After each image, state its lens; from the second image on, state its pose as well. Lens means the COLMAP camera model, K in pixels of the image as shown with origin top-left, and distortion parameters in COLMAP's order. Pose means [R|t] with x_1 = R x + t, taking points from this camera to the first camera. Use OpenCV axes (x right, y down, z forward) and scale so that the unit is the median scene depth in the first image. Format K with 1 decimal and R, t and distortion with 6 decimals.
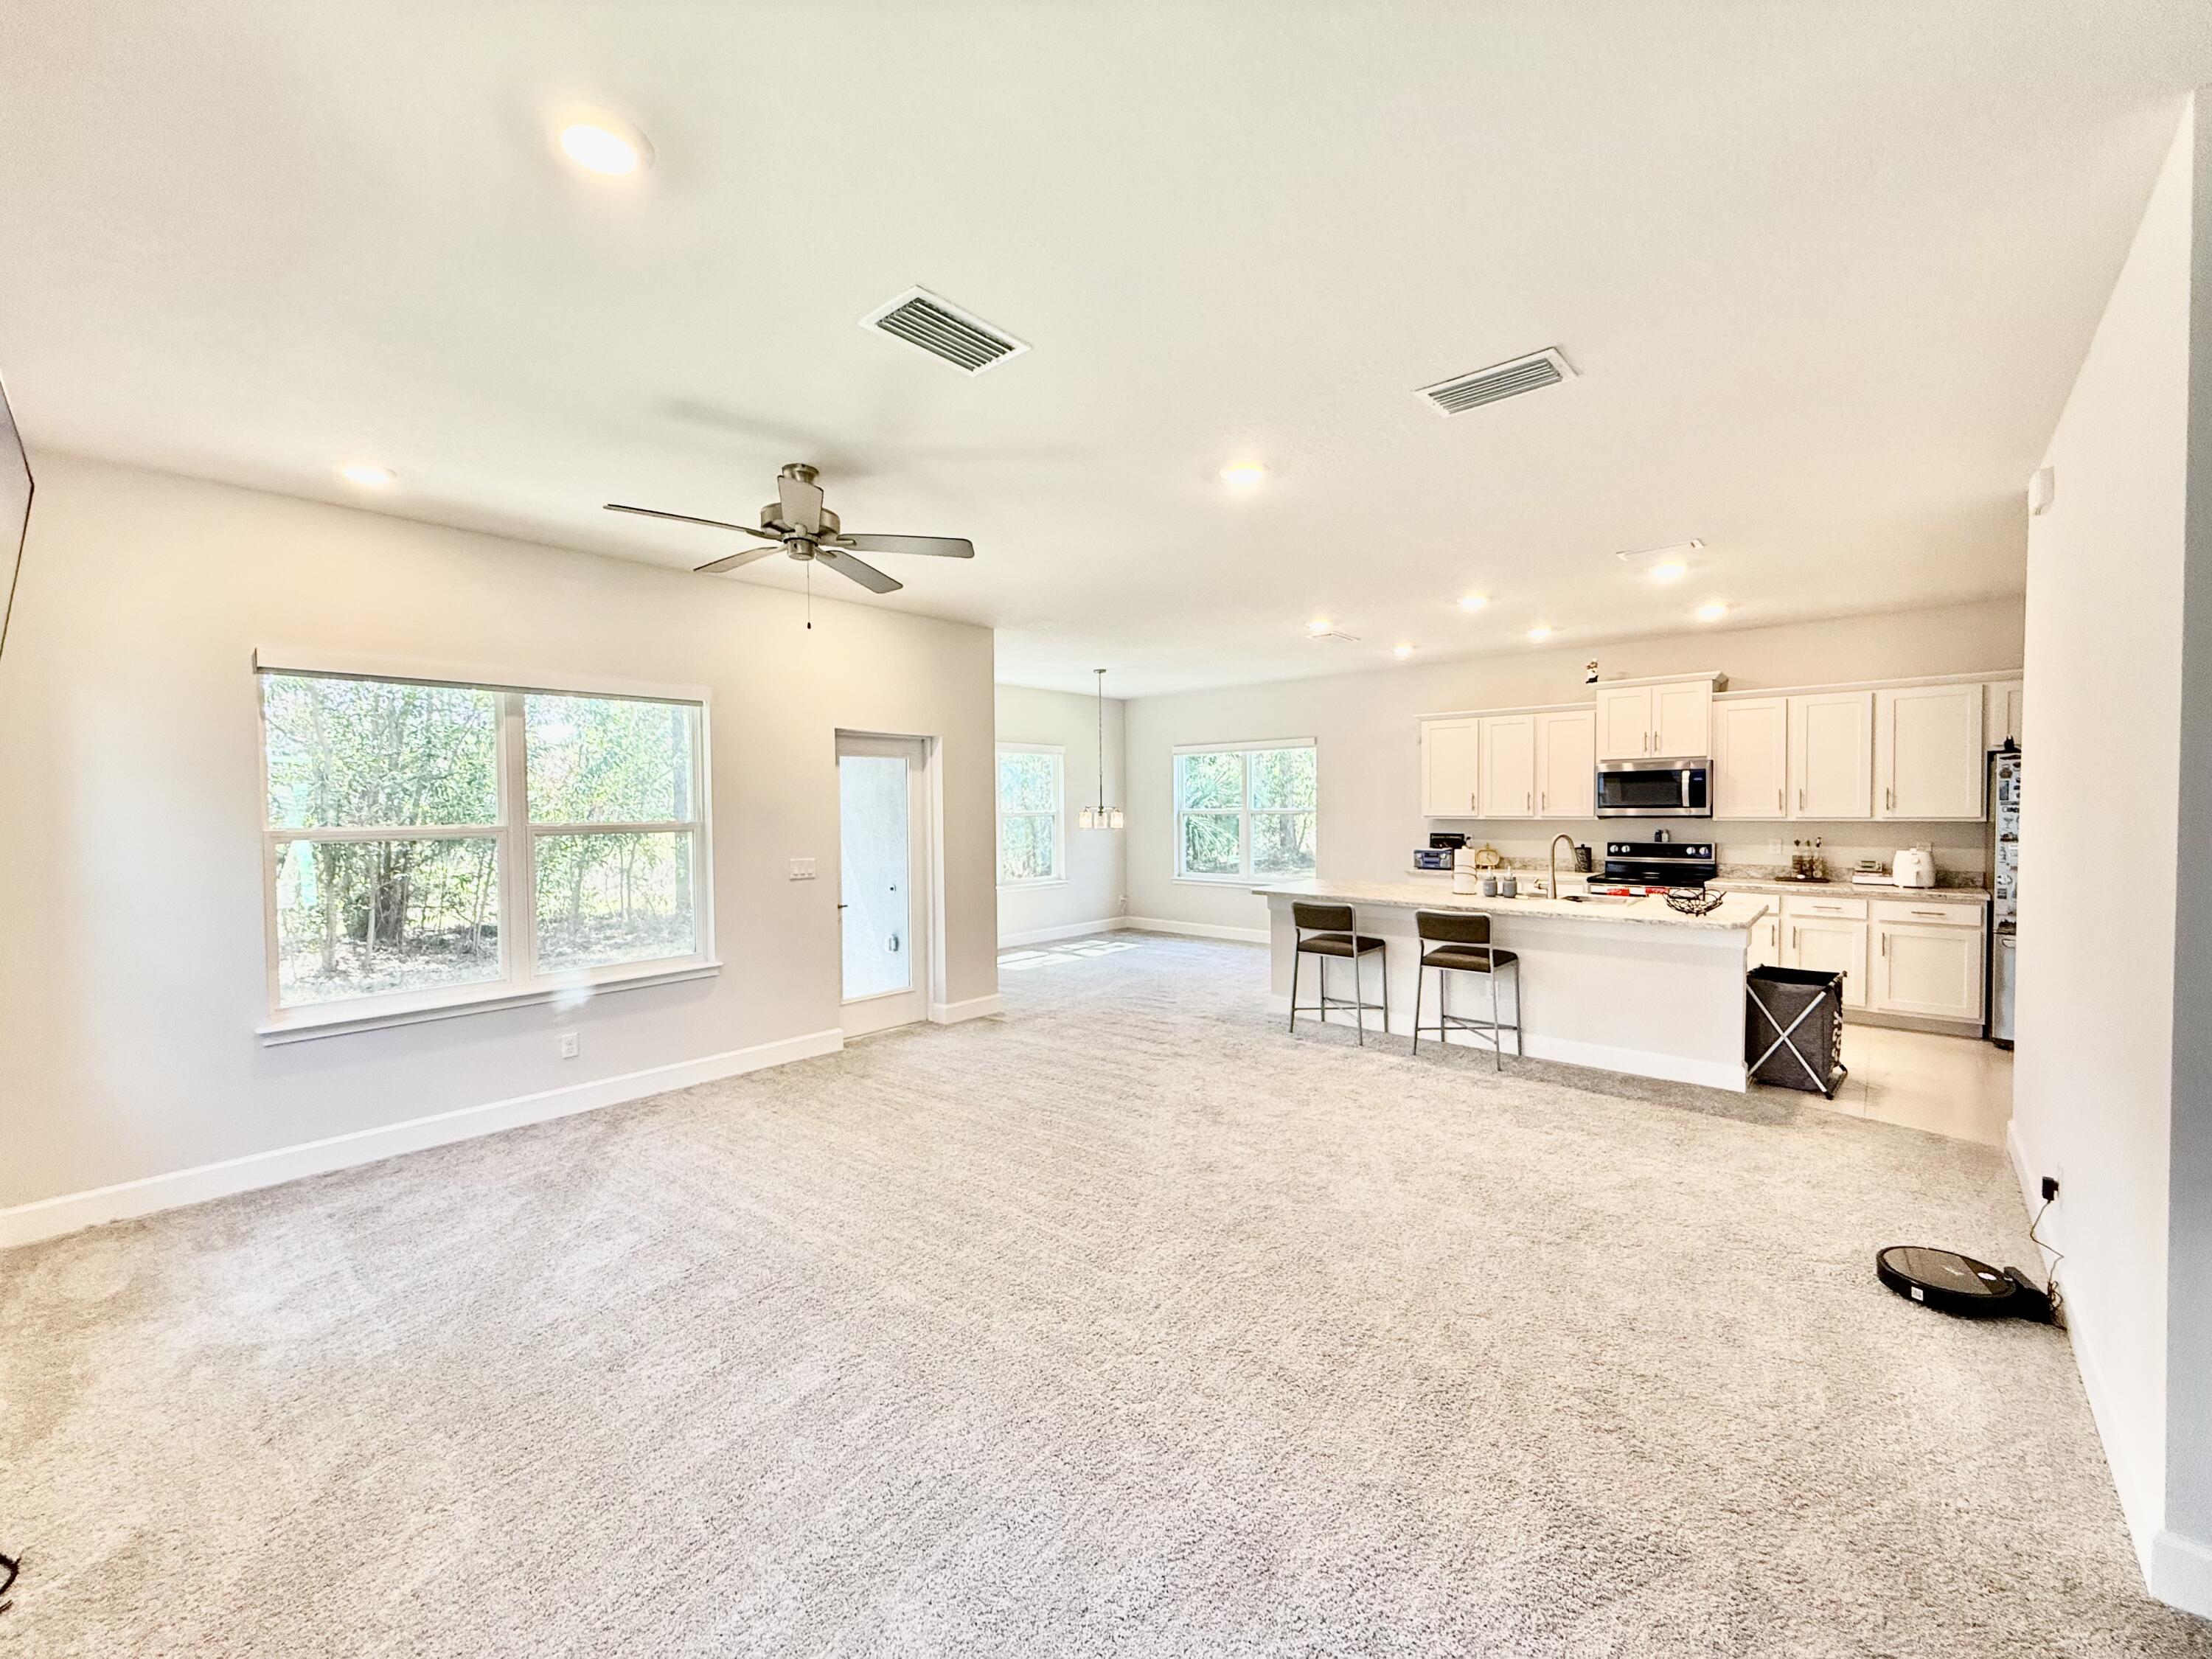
lens RADIAL K [[880.3, 0, 1093.2], [0, 880.3, 830.9], [0, 0, 1]] dist [-0.000313, 0.000033]
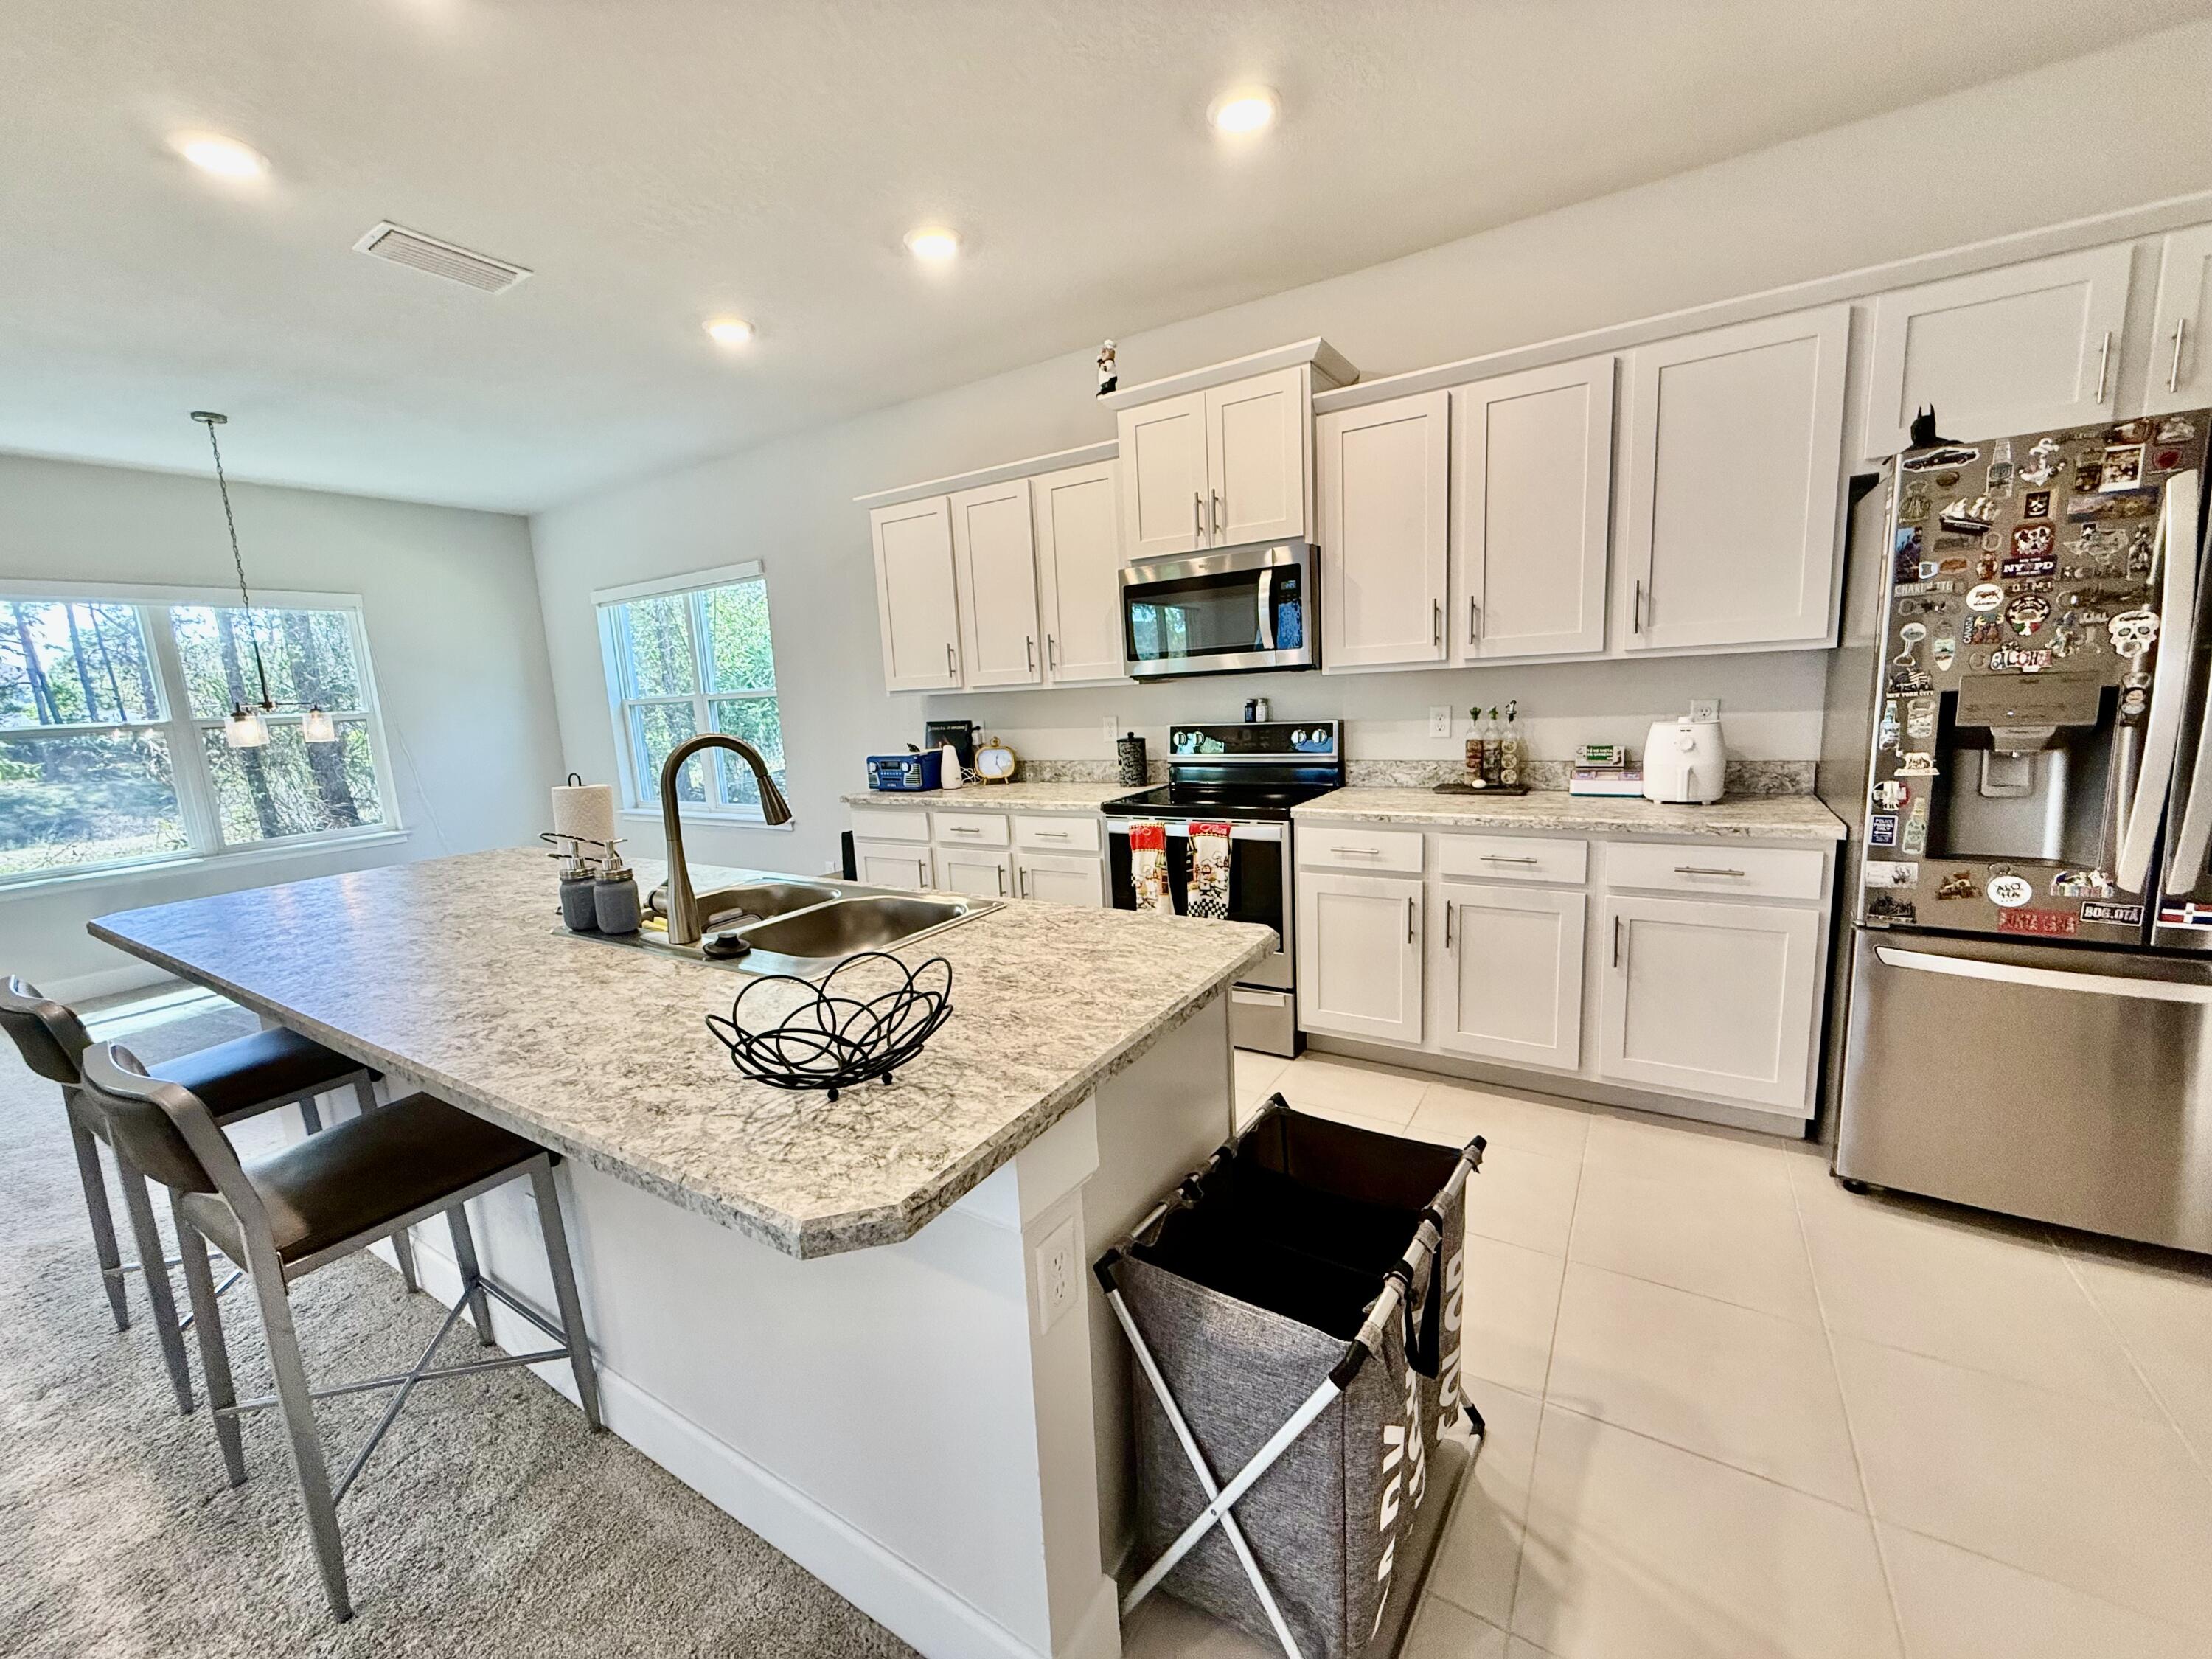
lens RADIAL K [[880.3, 0, 1093.2], [0, 880.3, 830.9], [0, 0, 1]] dist [-0.000313, 0.000033]
pose [[0.984701, -0.073221, 0.158125, 0.510869], [0.051775, 0.989393, 0.135725, 0.000836], [-0.166386, -0.125461, 0.978047, 0.551121]]
